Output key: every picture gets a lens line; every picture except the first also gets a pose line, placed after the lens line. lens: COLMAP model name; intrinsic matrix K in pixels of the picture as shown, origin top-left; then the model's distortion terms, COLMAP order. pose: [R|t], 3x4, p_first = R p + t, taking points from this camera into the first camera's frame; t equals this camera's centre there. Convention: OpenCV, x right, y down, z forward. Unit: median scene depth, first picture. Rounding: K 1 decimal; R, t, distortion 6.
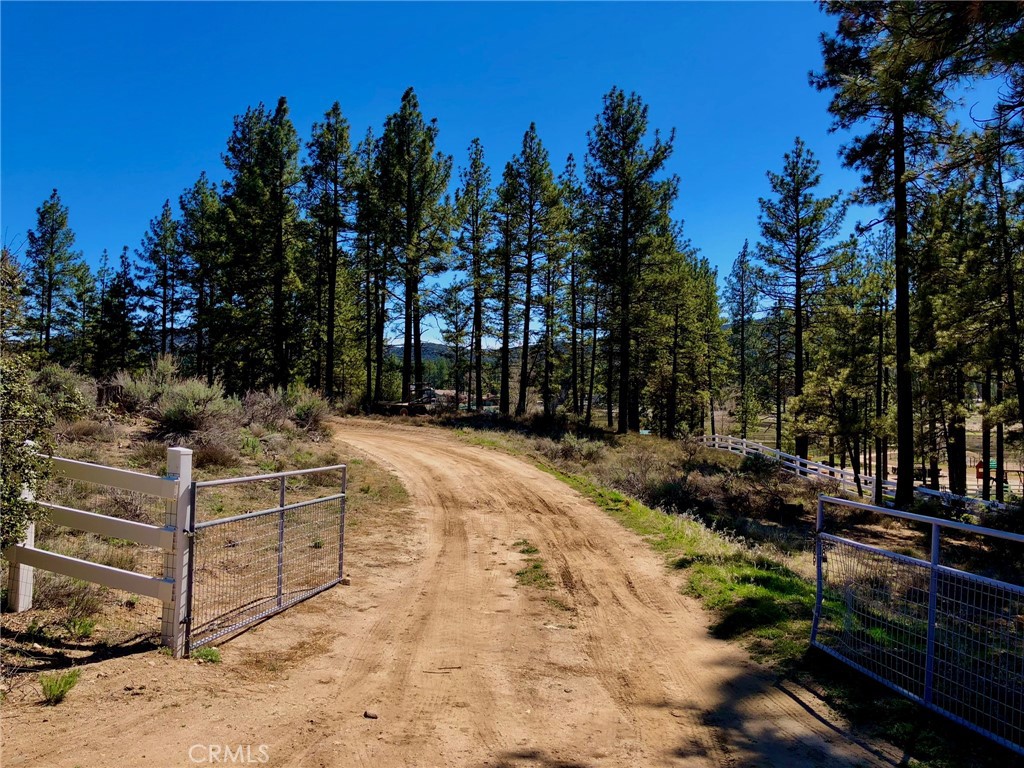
lens RADIAL K [[821.6, 0, 520.5], [0, 821.6, 375.4], [0, 0, 1]] dist [0.027870, -0.031103]
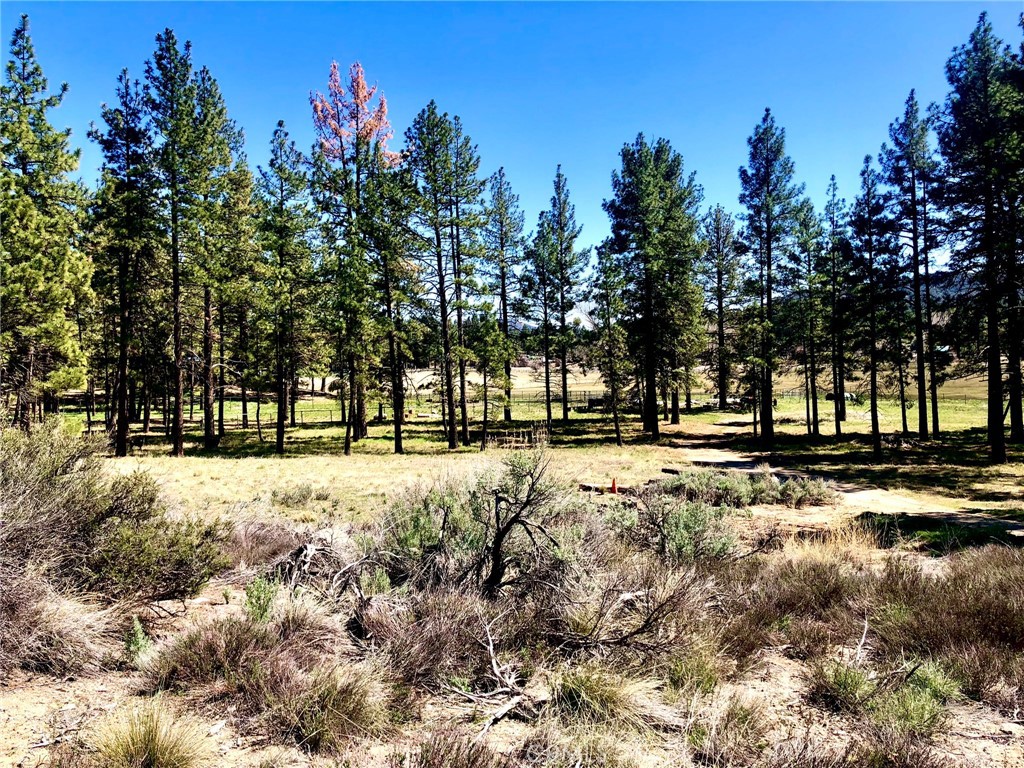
lens RADIAL K [[821.6, 0, 525.0], [0, 821.6, 365.0], [0, 0, 1]] dist [0.027870, -0.031103]
pose [[0.692852, -0.035228, -0.720218, -0.170054], [0.065613, 0.997742, 0.014317, -0.012839], [0.718088, -0.057176, 0.693600, 0.283805]]
